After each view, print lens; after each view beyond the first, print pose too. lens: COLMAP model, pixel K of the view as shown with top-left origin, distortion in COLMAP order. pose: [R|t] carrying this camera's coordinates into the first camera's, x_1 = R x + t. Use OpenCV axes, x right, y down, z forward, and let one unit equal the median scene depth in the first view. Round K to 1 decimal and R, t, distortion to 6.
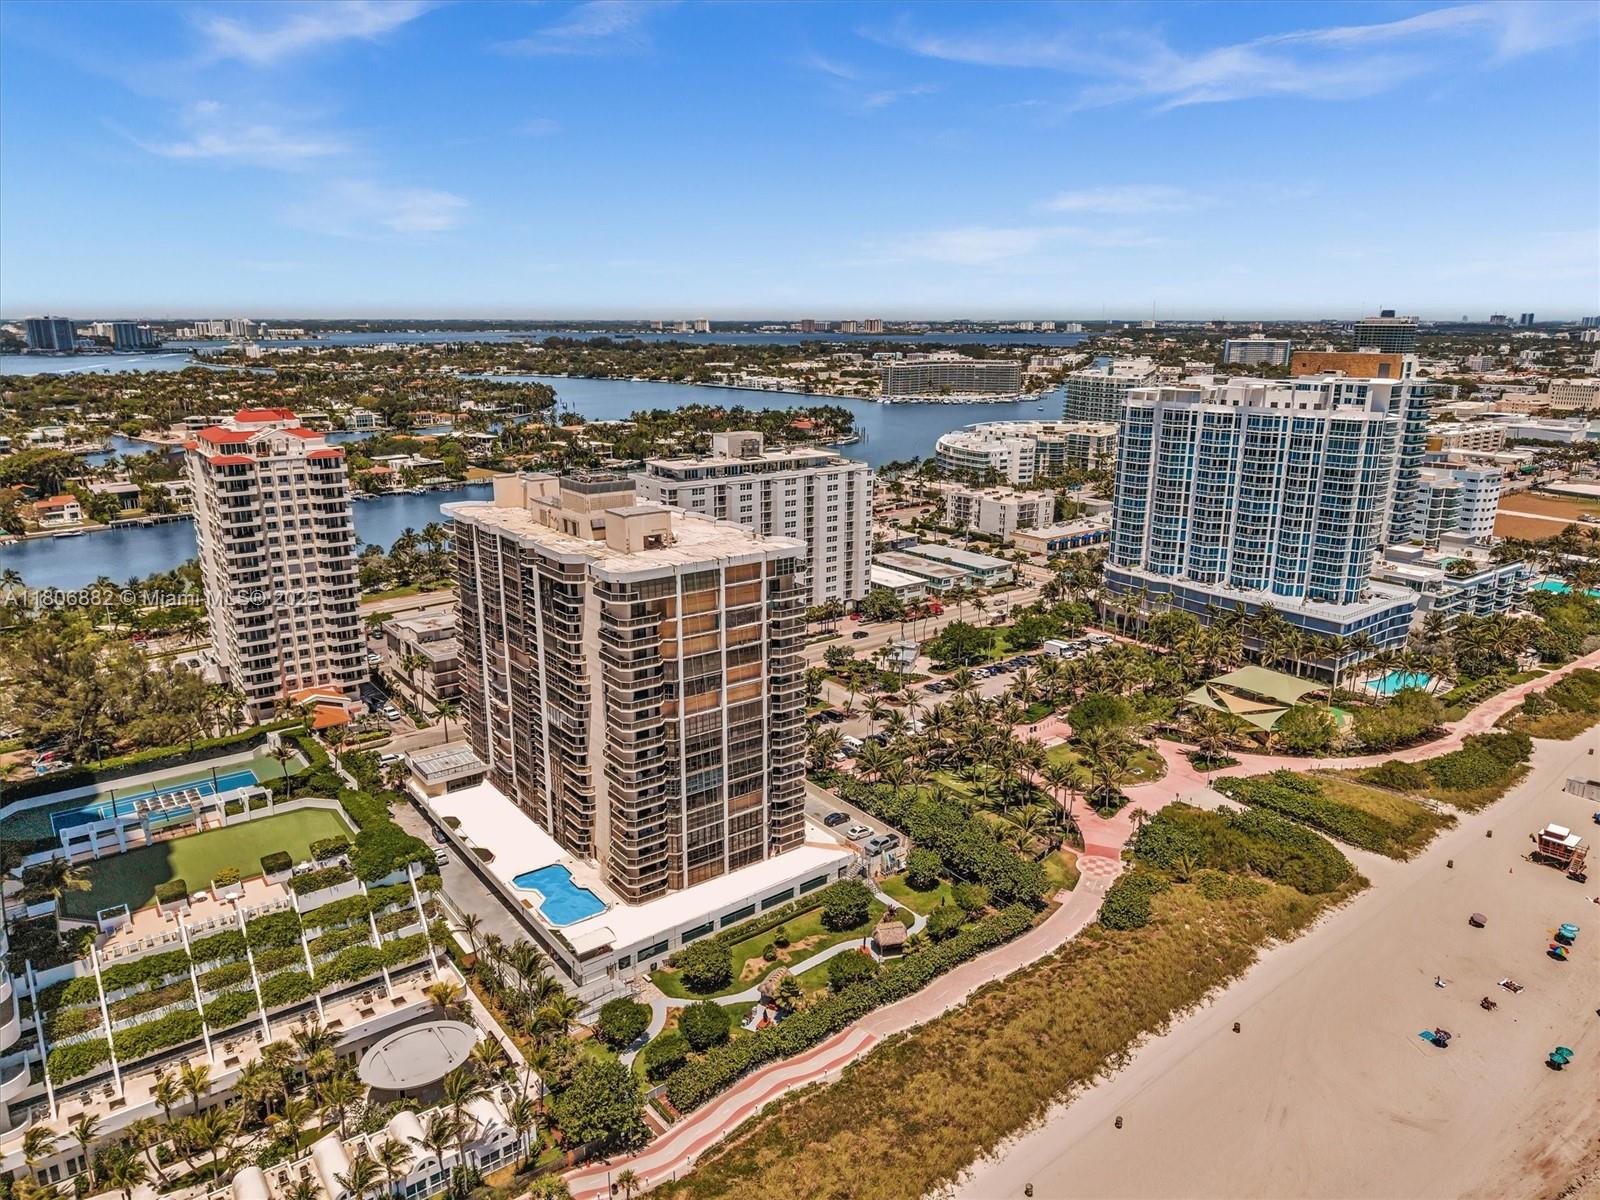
lens RADIAL K [[1066.3, 0, 801.6], [0, 1066.3, 600.0], [0, 0, 1]] dist [0.055108, -0.069910]
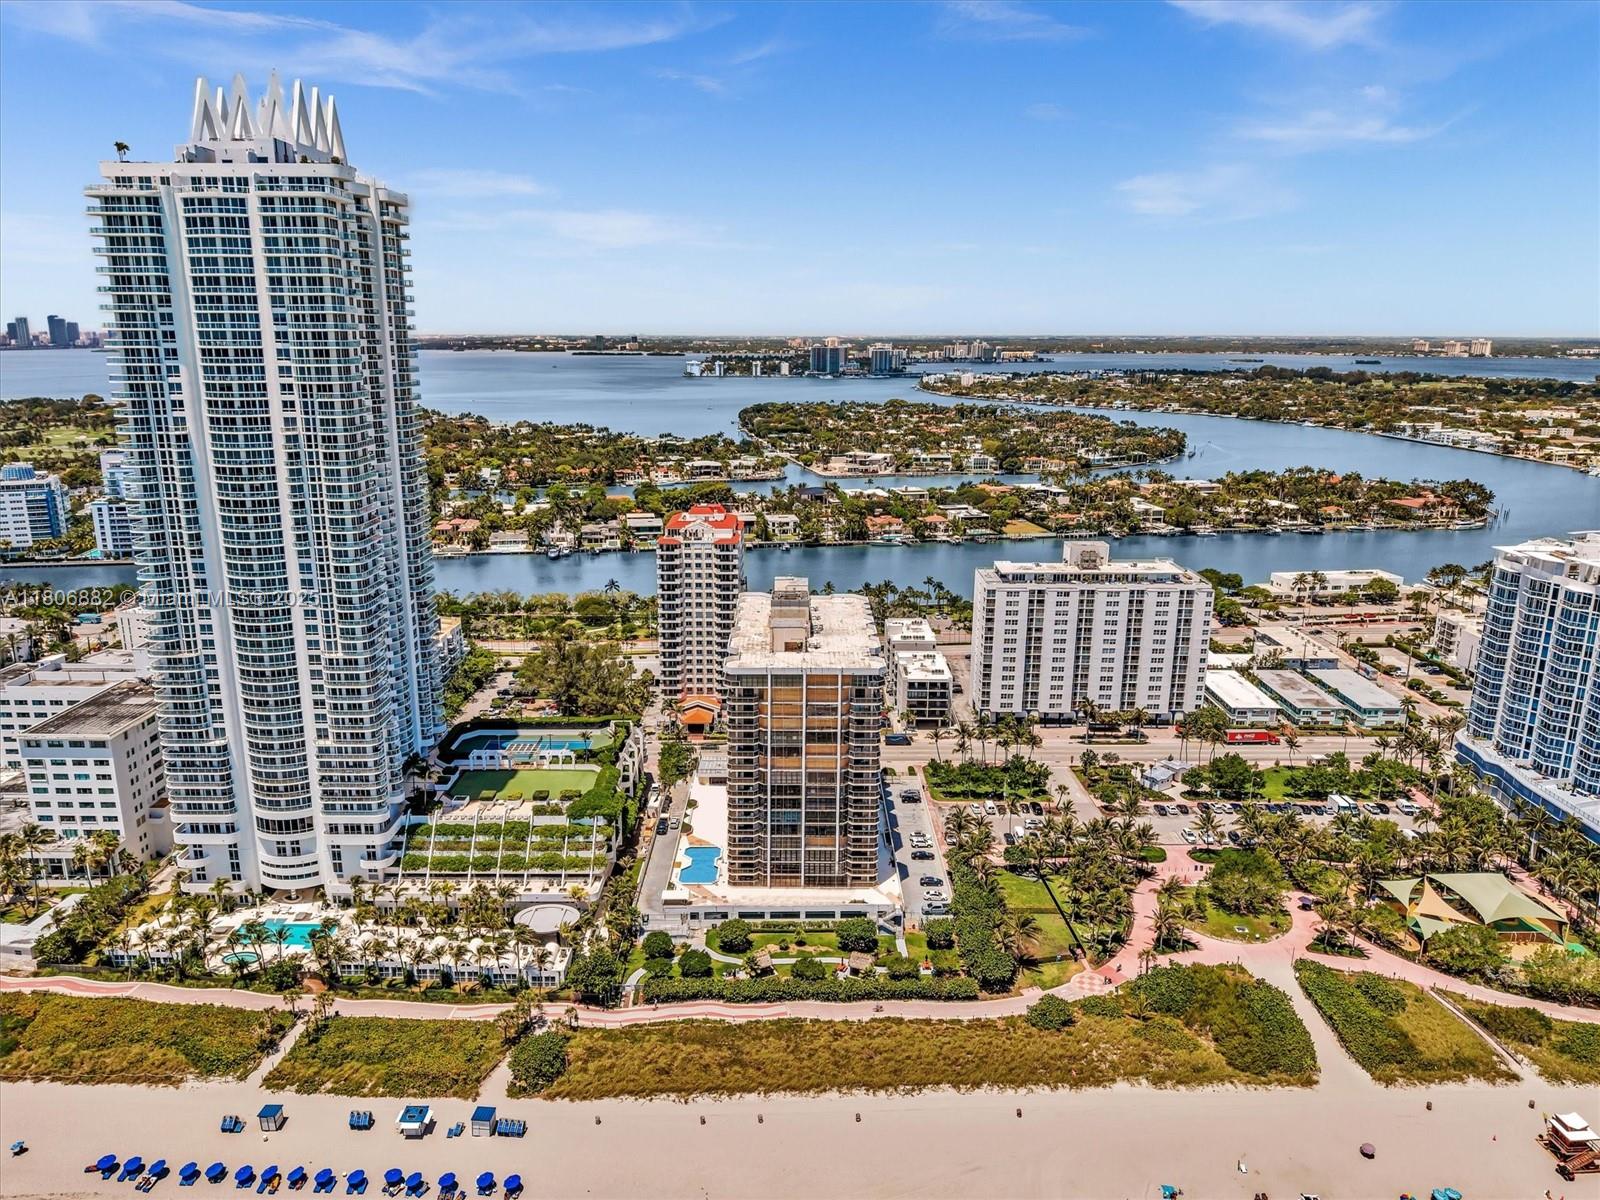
lens RADIAL K [[1100.7, 0, 804.4], [0, 1100.7, 606.3], [0, 0, 1]] dist [0.030525, -0.023301]
pose [[0.800828, 0.150466, -0.579684, 0.533947], [-0.158847, 0.986623, 0.036648, -0.121687], [0.577444, 0.062732, 0.814017, -0.148642]]
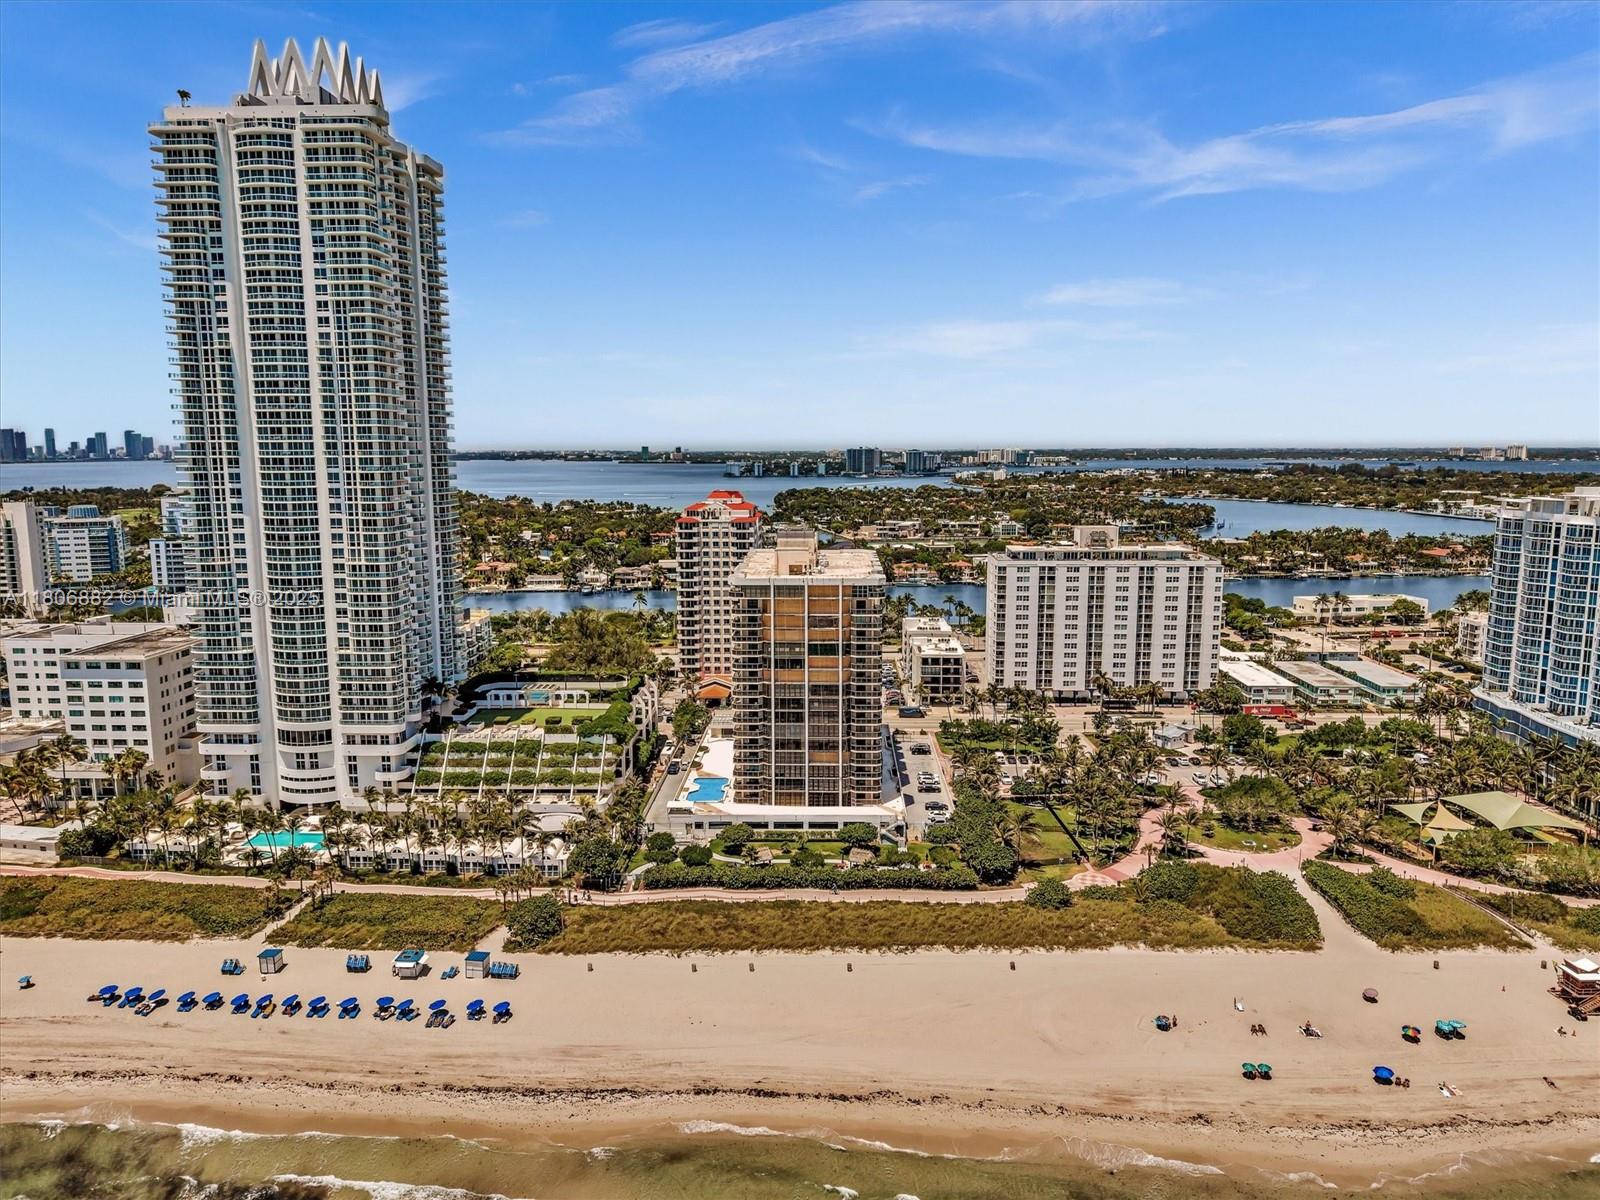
lens RADIAL K [[1090.1, 0, 804.9], [0, 1090.1, 600.1], [0, 0, 1]] dist [0.039911, -0.037076]
pose [[0.779001, 0.083439, -0.621446, 0.599731], [-0.156078, 0.985714, -0.063301, 0.059617], [0.607286, 0.146306, 0.780896, -0.126260]]
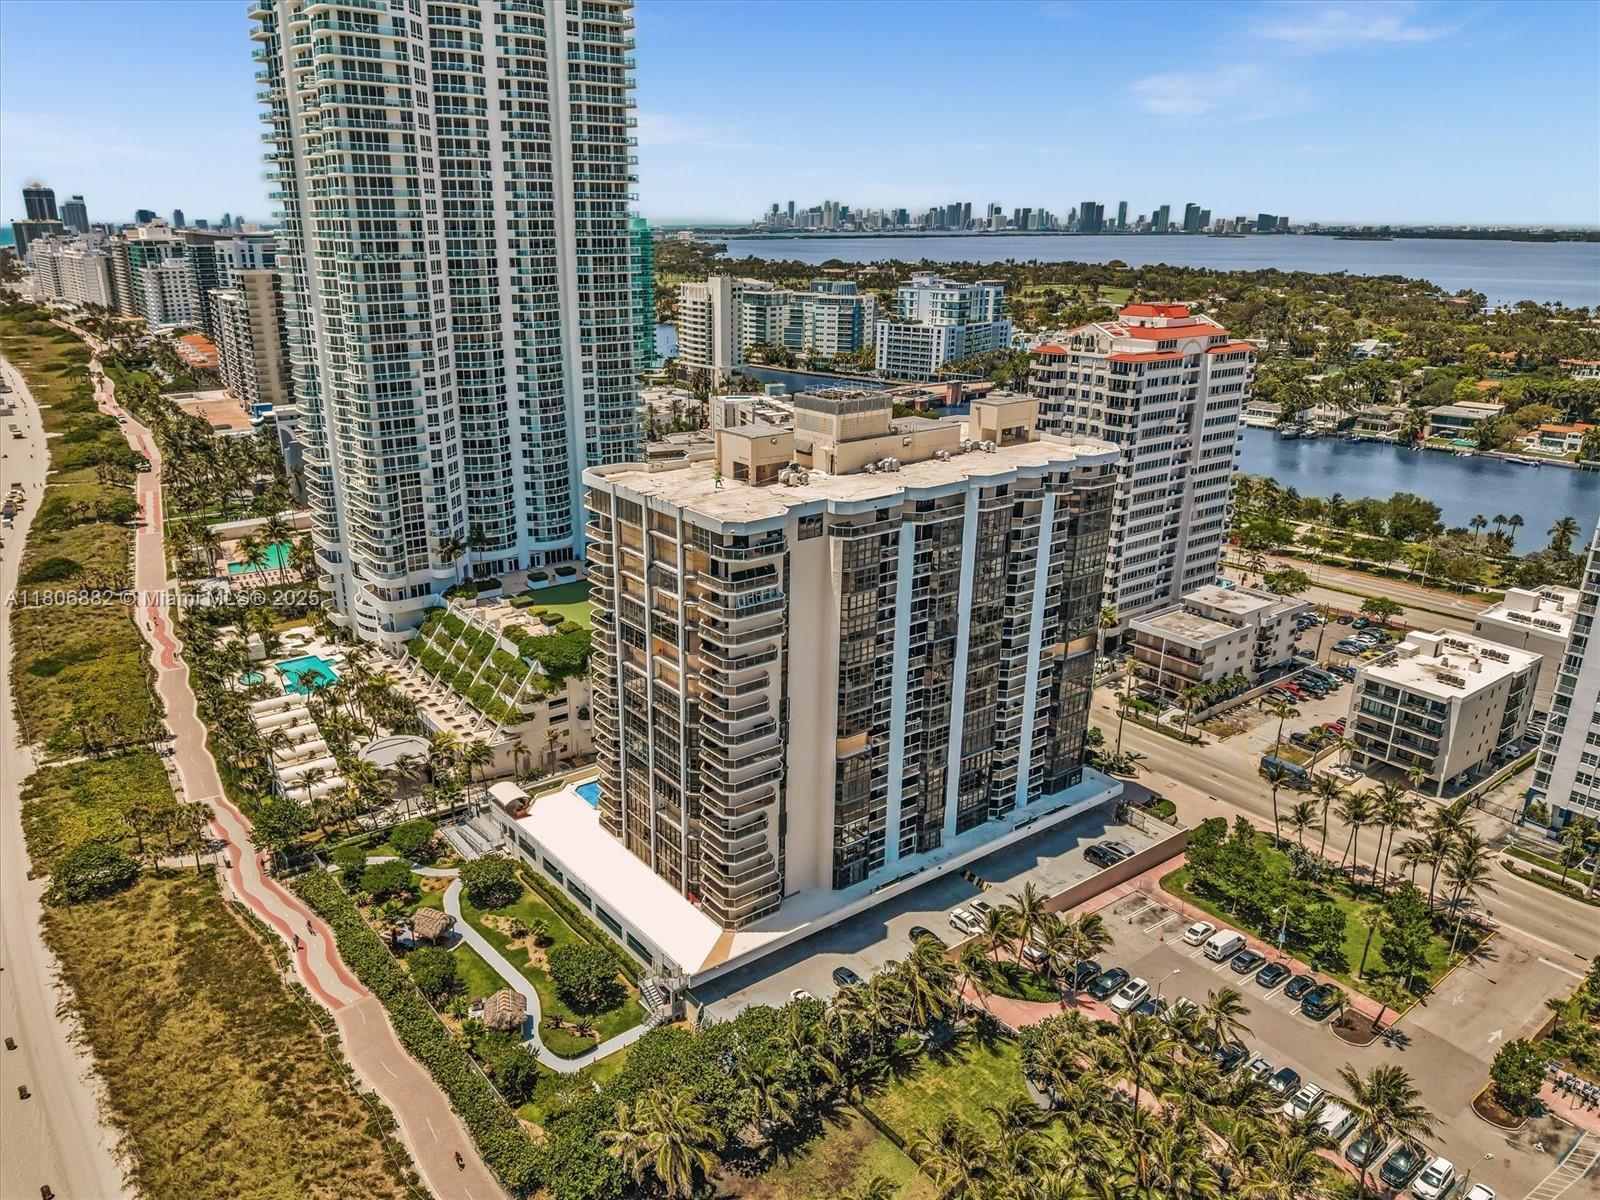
lens RADIAL K [[1130.1, 0, 796.5], [0, 1130.1, 637.6], [0, 0, 1]] dist [-0.000375, 0.026163]
pose [[-0.012967, 0.344406, -0.938731, 0.513813], [-0.256102, 0.906352, 0.336064, -0.174690], [0.966563, 0.244768, 0.076450, 0.747794]]
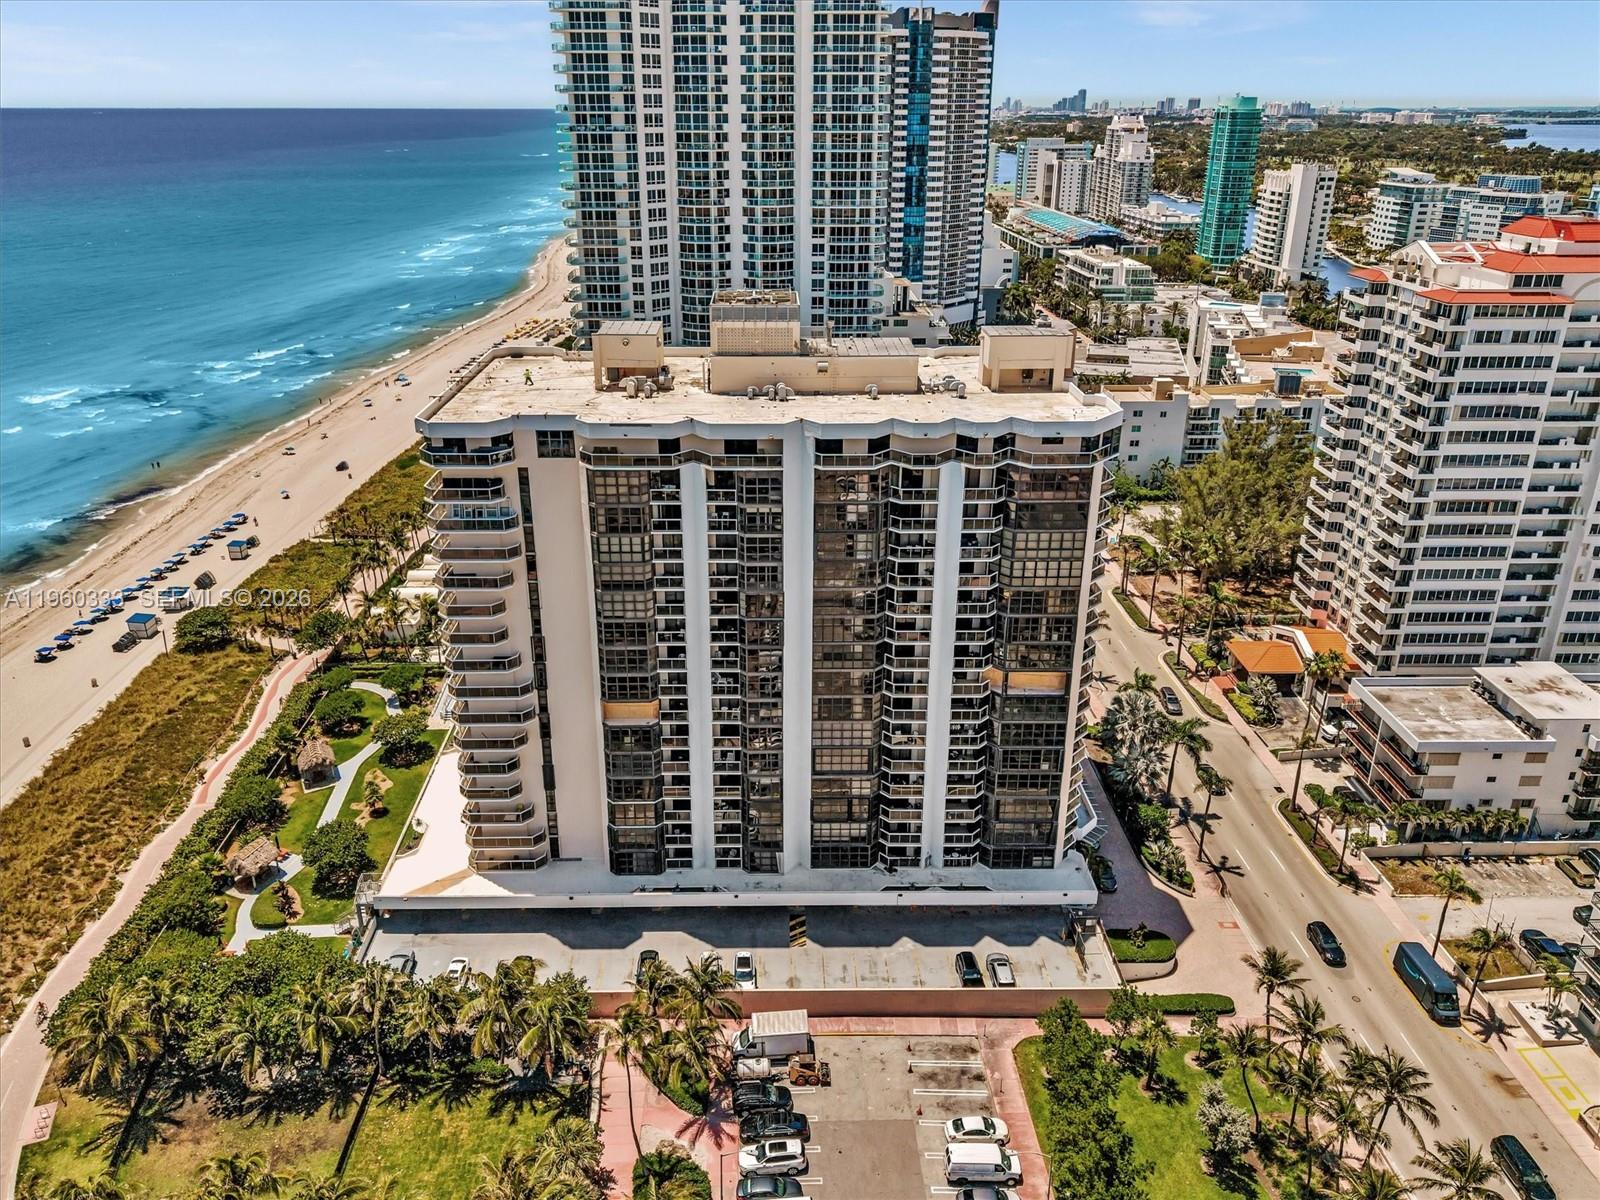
lens RADIAL K [[1149.4, 0, 796.8], [0, 1149.4, 537.0], [0, 0, 1]] dist [0.013152, 0.002292]
pose [[-0.601775, 0.280380, -0.747833, 0.279958], [-0.209258, 0.848290, 0.486432, -0.261920], [0.770764, 0.449213, -0.451808, 1.098355]]
